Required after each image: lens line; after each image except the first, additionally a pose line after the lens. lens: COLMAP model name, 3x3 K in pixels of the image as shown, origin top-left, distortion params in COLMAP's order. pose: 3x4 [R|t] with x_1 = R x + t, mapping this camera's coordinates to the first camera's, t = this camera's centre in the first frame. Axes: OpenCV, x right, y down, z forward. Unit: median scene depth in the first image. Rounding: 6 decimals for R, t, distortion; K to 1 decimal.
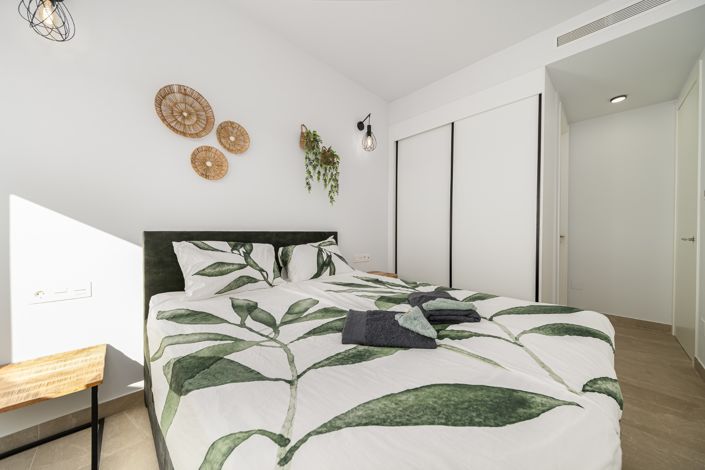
lens RADIAL K [[253.7, 0, 352.5], [0, 253.7, 235.0], [0, 0, 1]] dist [0.000244, 0.000024]
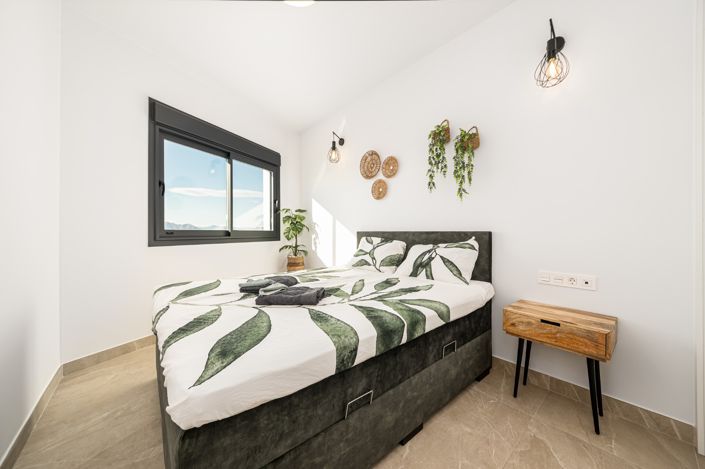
lens RADIAL K [[253.7, 0, 352.5], [0, 253.7, 234.5], [0, 0, 1]] dist [0.000244, 0.000024]
pose [[-0.126312, 0.013695, -0.991896, 1.045097], [-0.006062, 0.999875, 0.014577, -0.017893], [0.991972, 0.007854, -0.126213, 1.007950]]
